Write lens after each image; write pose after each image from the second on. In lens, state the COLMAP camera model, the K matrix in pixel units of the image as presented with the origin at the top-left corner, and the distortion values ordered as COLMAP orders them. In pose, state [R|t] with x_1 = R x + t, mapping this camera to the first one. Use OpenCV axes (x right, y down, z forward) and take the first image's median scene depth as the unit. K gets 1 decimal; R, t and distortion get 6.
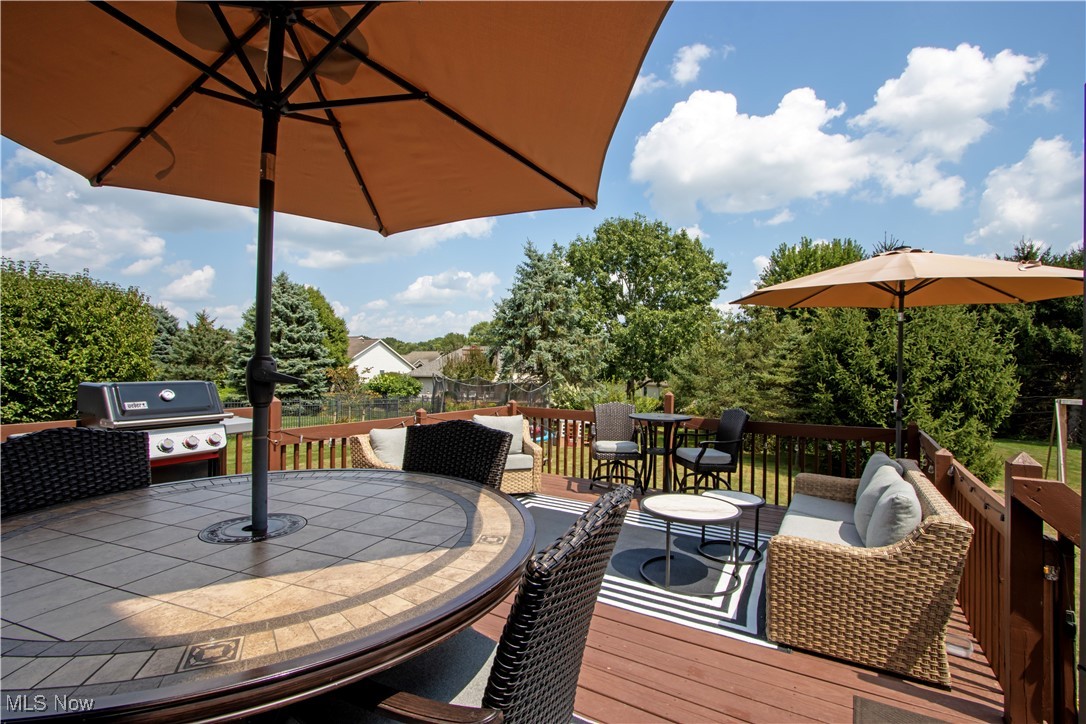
lens RADIAL K [[505.6, 0, 538.6], [0, 505.6, 364.8], [0, 0, 1]] dist [-0.006514, 0.001358]
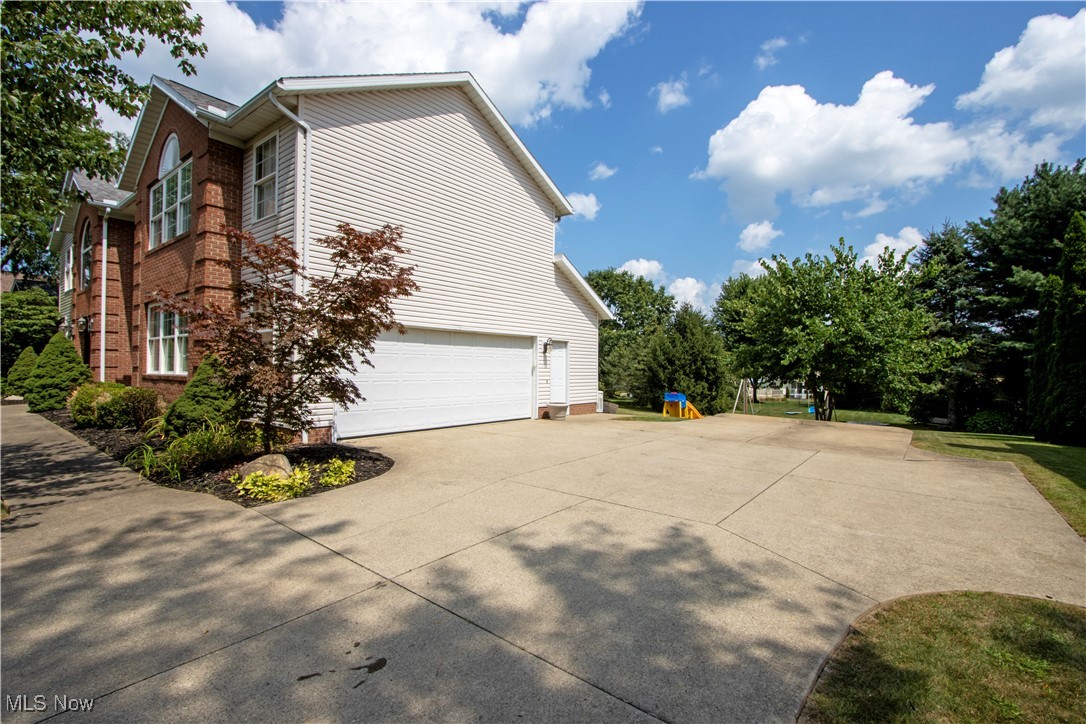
lens RADIAL K [[510.3, 0, 543.0], [0, 510.3, 362.0], [0, 0, 1]] dist [-0.010197, -0.000779]
pose [[0.991123, -0.010587, -0.132522, 0.213080], [0.008534, 0.999835, -0.016050, 0.022049], [0.132670, 0.014777, 0.991050, -0.658246]]
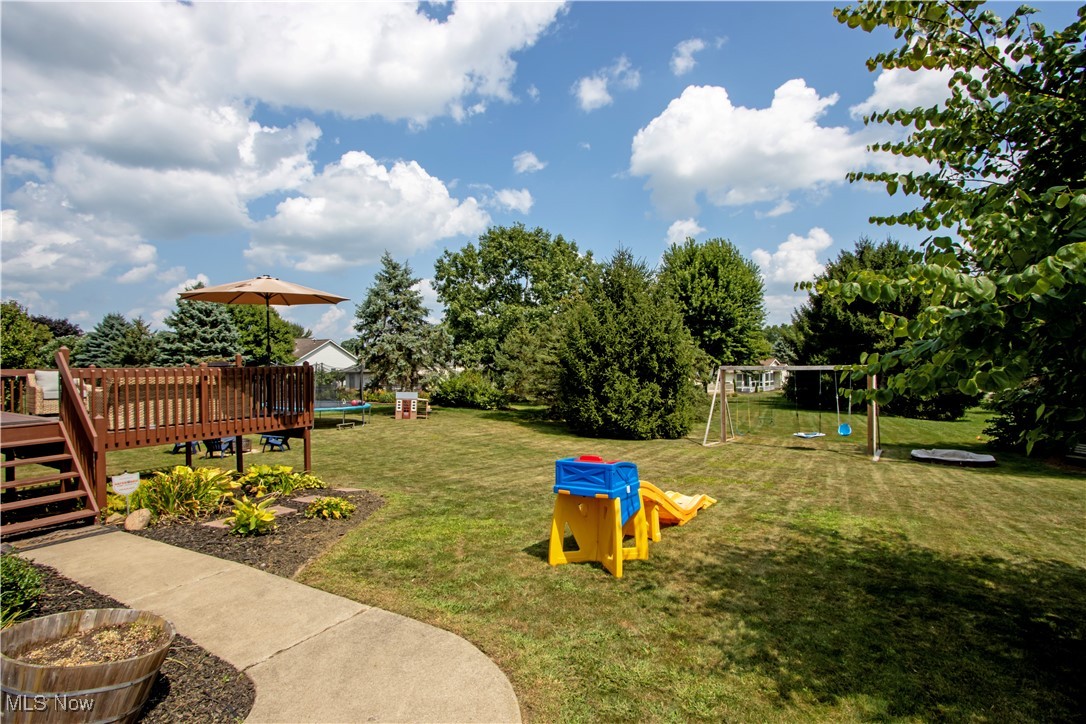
lens RADIAL K [[510.3, 0, 543.0], [0, 510.3, 362.0], [0, 0, 1]] dist [-0.010197, -0.000779]
pose [[0.999671, -0.025440, 0.003218, 0.269573], [0.025445, 0.999675, -0.001517, 0.022098], [-0.003179, 0.001598, 0.999994, -0.169683]]
